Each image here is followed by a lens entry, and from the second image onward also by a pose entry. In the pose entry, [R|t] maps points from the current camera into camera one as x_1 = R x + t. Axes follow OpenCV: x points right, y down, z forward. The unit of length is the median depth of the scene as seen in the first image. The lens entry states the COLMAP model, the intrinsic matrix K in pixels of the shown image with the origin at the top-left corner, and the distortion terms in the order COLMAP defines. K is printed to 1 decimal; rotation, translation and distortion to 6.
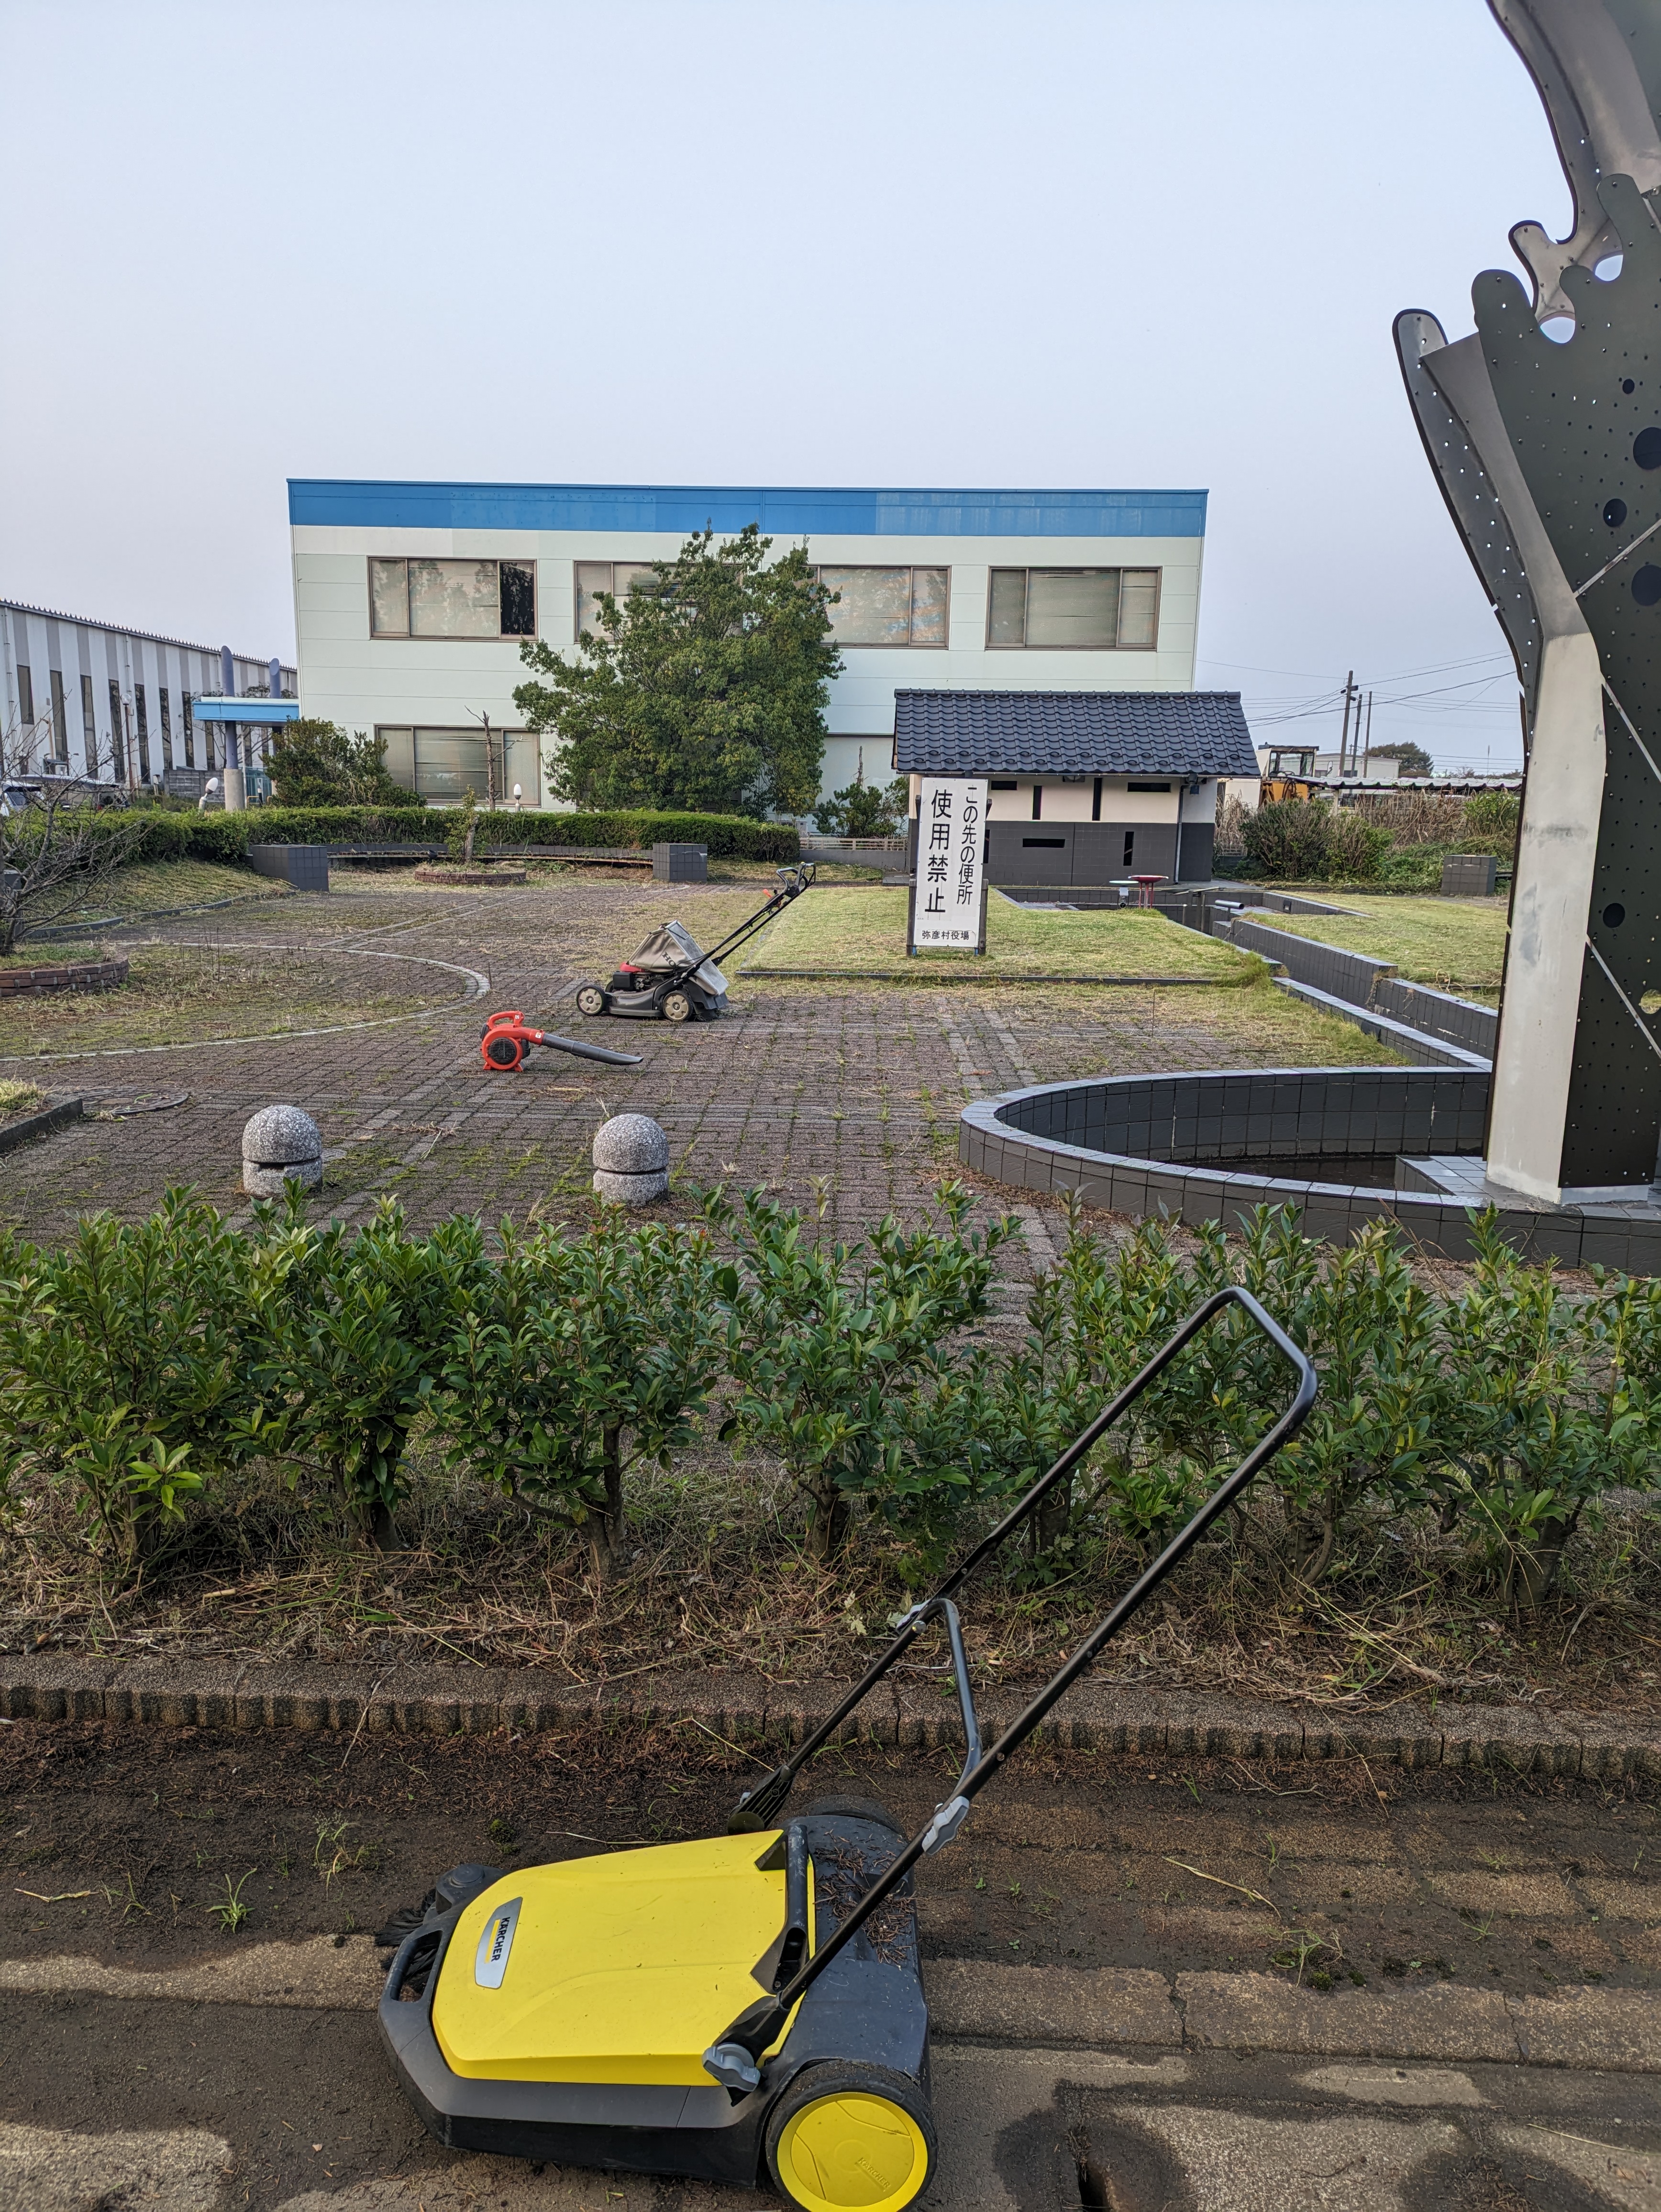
lens RADIAL K [[1616.8, 0, 809.1], [0, 1616.8, 1116.0], [0, 0, 1]] dist [0.045743, -0.024717]
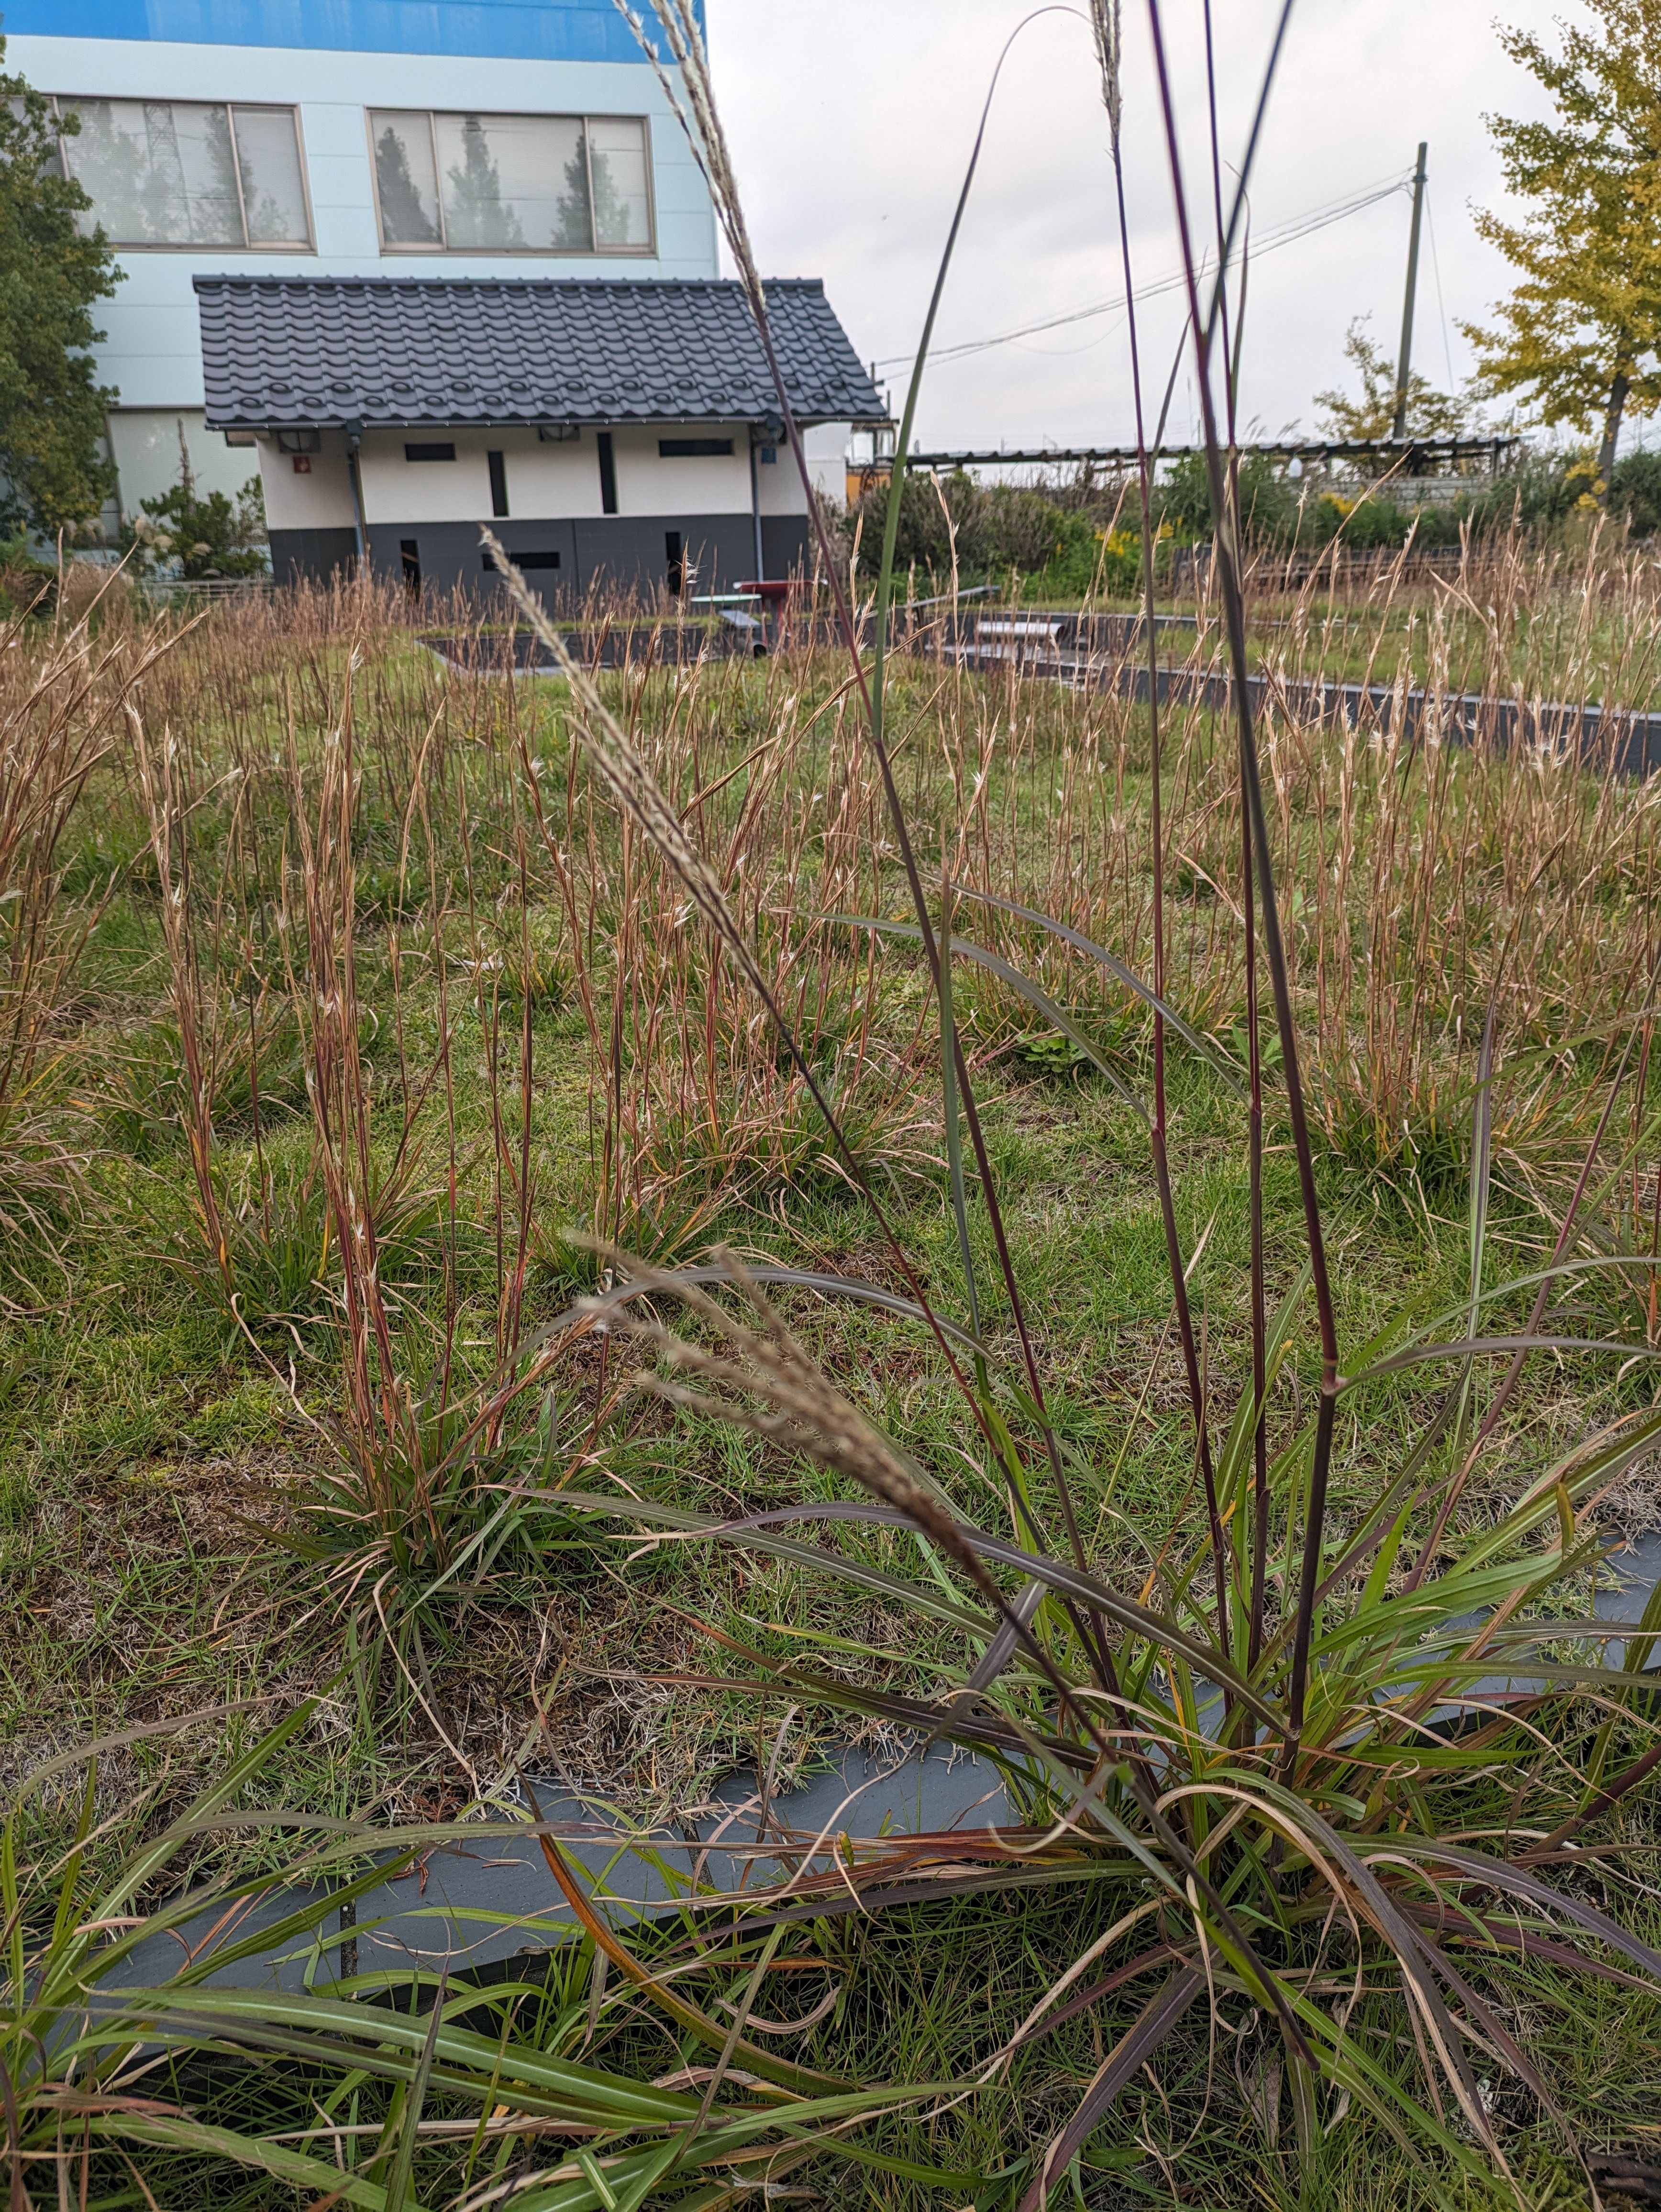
lens RADIAL K [[1616.8, 0, 821.1], [0, 1616.8, 1055.5], [0, 0, 1]] dist [0.045743, -0.024717]
pose [[0.949150, -0.143896, 0.280015, 0.052861], [0.115622, 0.986604, 0.115085, -0.046497], [-0.292824, -0.076857, 0.953072, 0.364147]]
